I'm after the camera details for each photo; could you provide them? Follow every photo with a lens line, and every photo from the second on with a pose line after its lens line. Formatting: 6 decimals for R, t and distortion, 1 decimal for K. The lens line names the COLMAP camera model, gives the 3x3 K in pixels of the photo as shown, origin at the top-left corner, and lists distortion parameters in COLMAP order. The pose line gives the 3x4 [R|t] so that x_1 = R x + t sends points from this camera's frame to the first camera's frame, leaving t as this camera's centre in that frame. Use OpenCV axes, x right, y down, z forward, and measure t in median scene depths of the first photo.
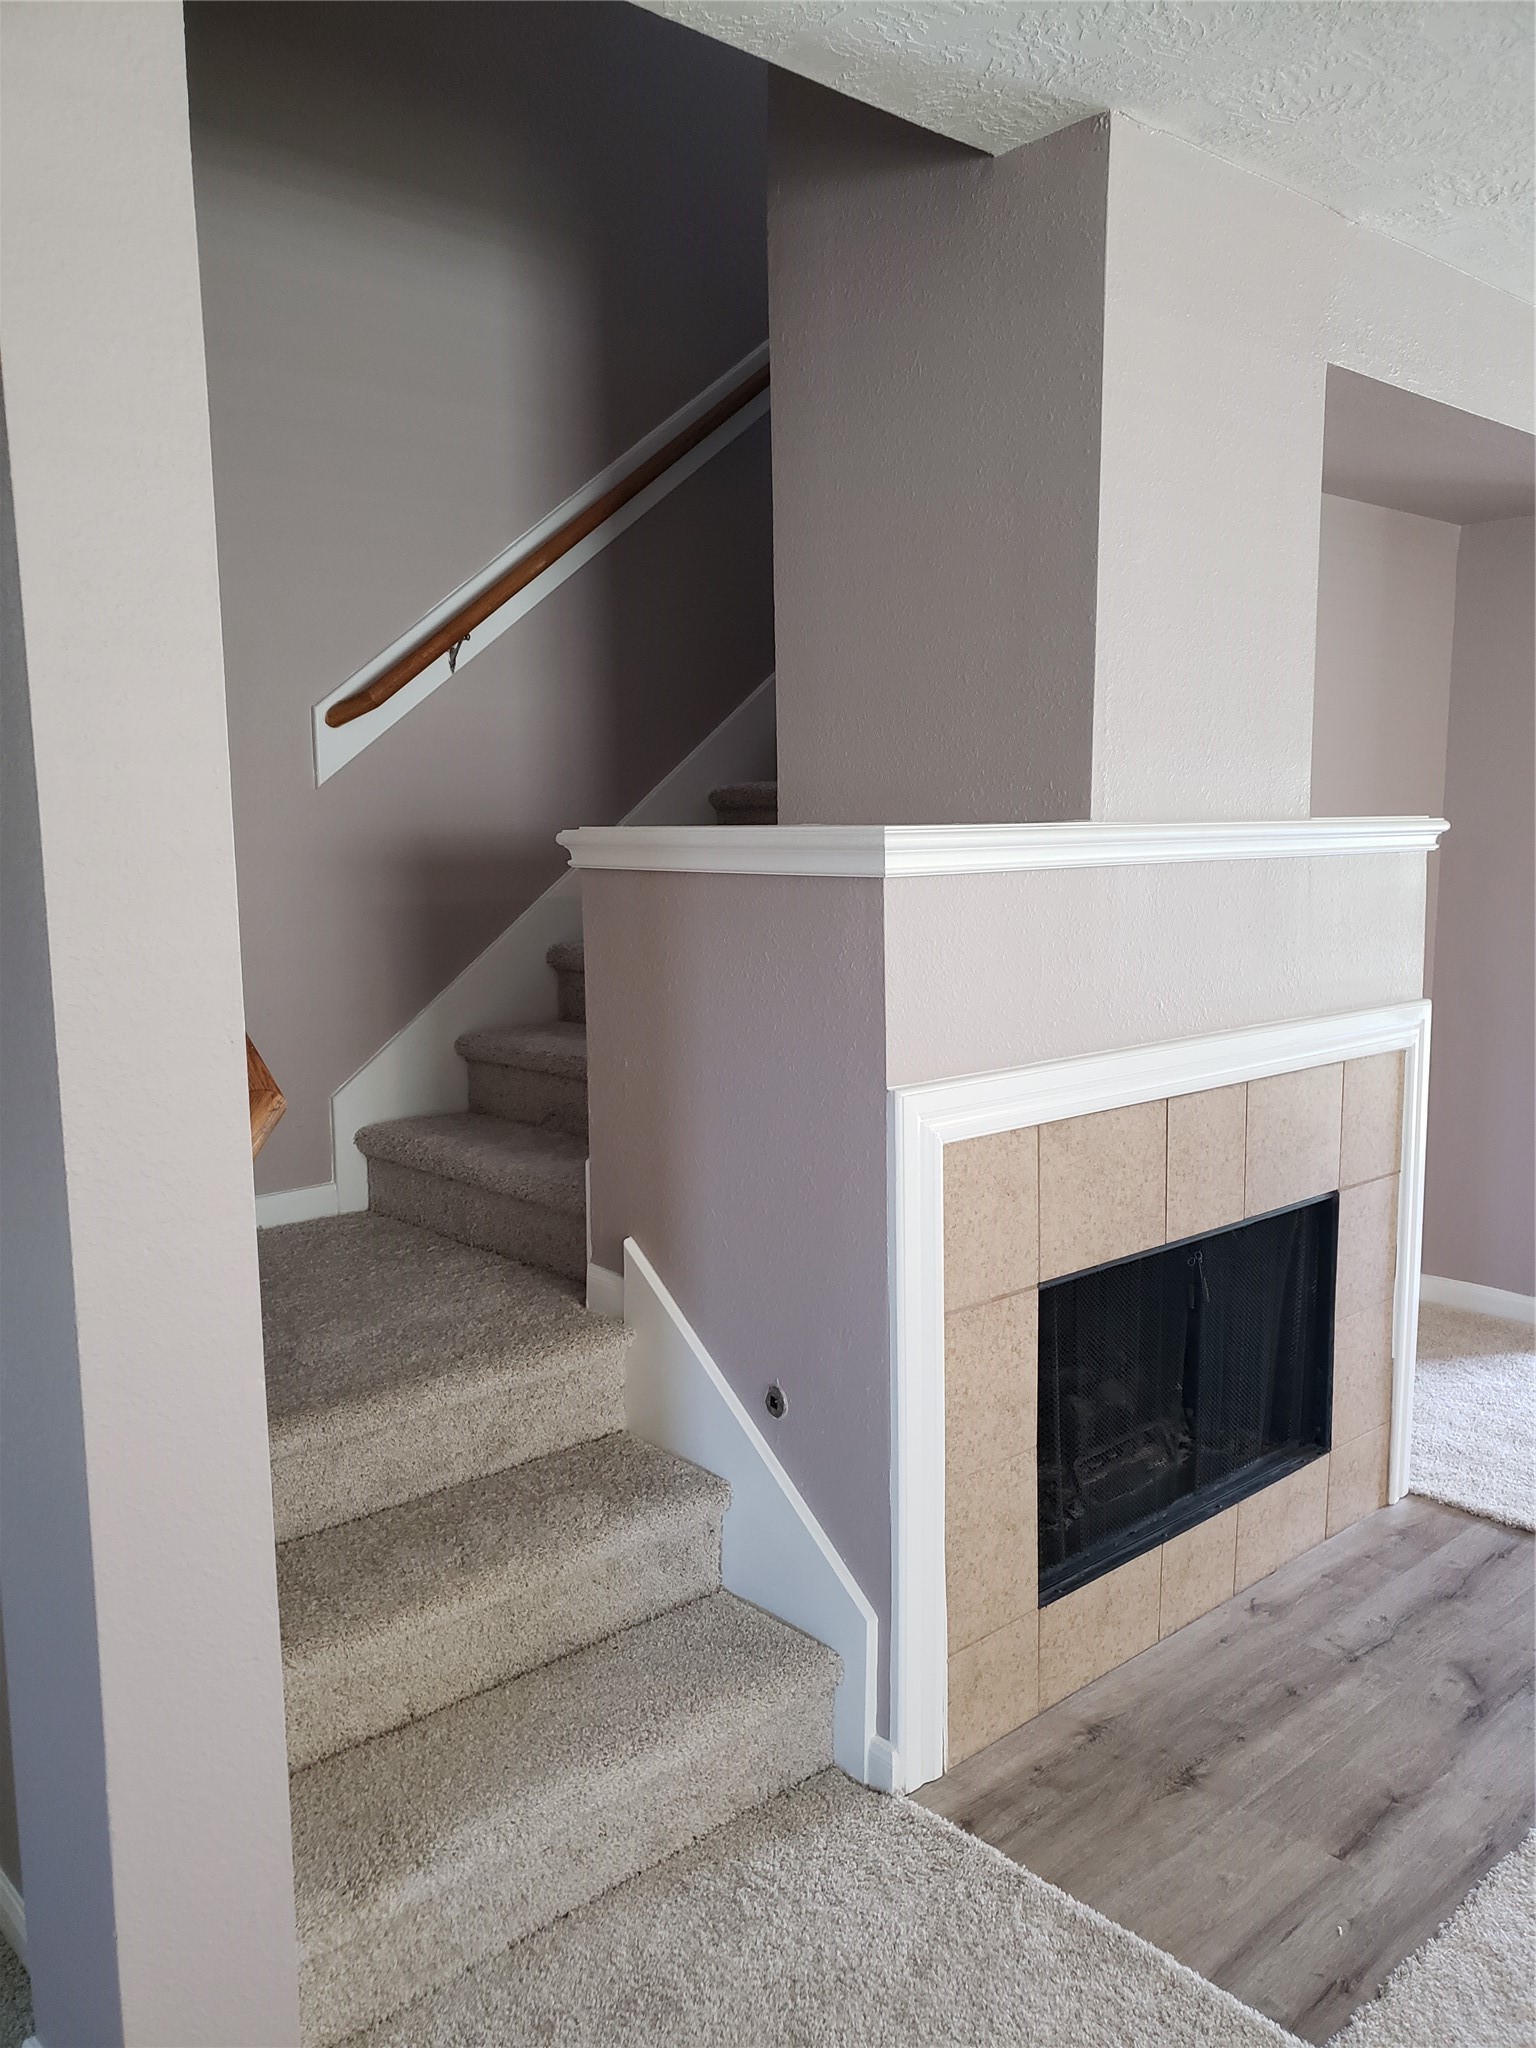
lens RADIAL K [[1578.7, 0, 768.0], [0, 1578.7, 1024.0], [0, 0, 1]] dist [0.011262, -0.000859]
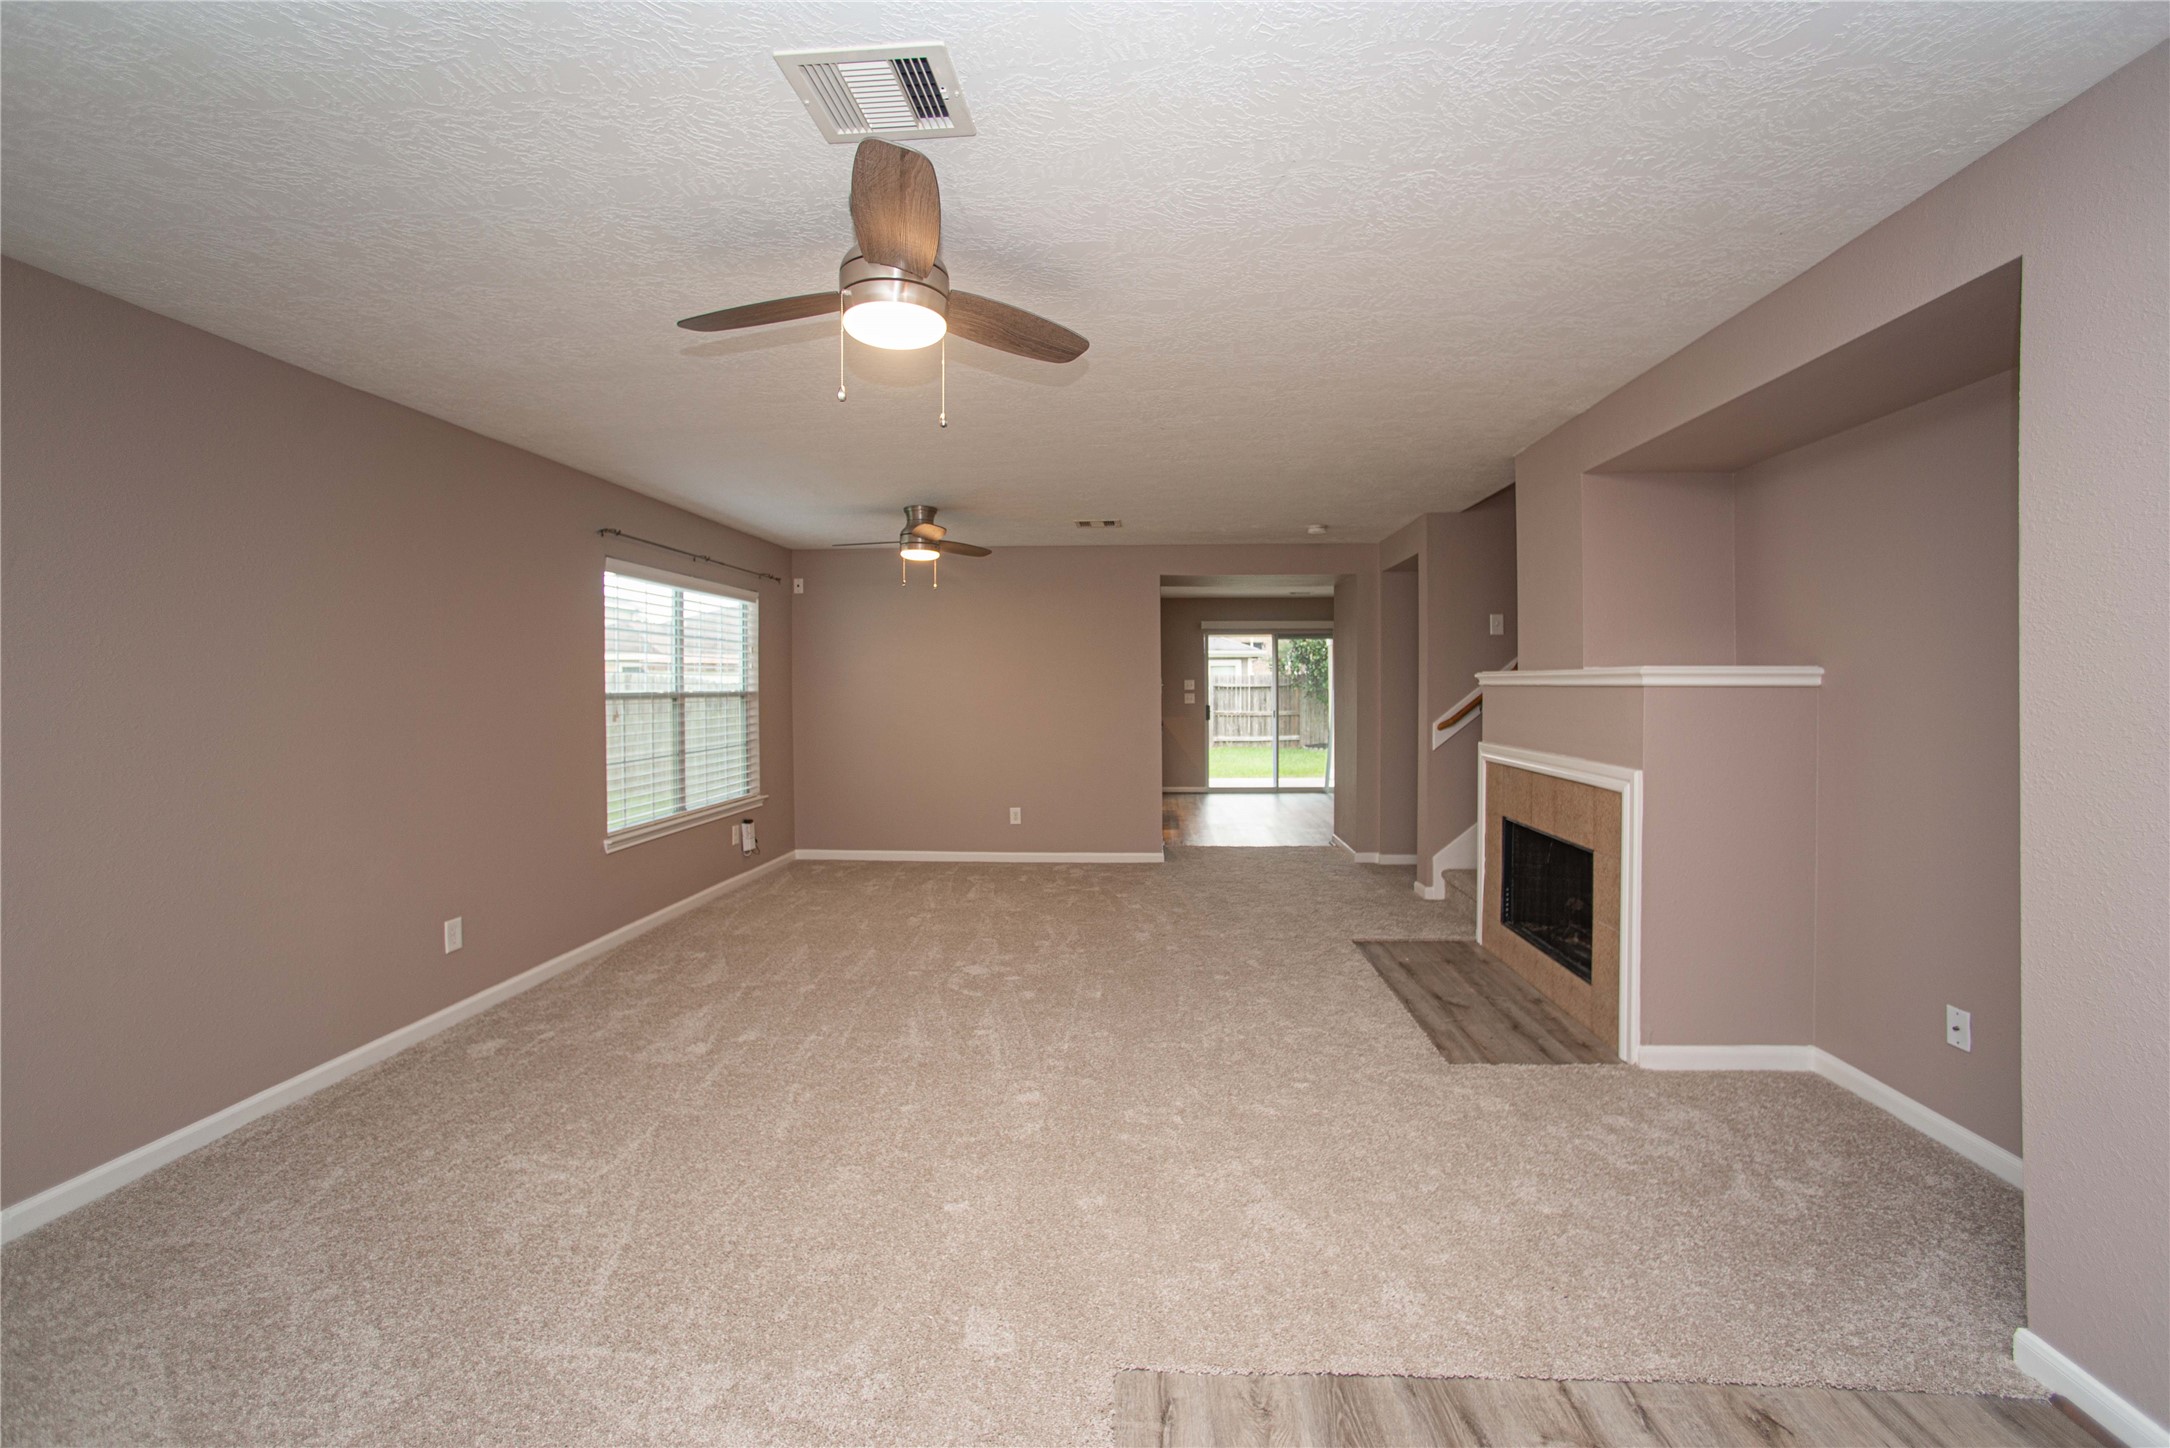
lens RADIAL K [[886.5, 0, 1094.5], [0, 886.5, 691.3], [0, 0, 1]] dist [-0.002005, 0.014281]
pose [[-0.715159, 0.020055, -0.698674, 1.966161], [-0.078022, 0.991051, 0.108310, -0.213429], [0.694594, 0.131971, -0.707194, 1.629585]]
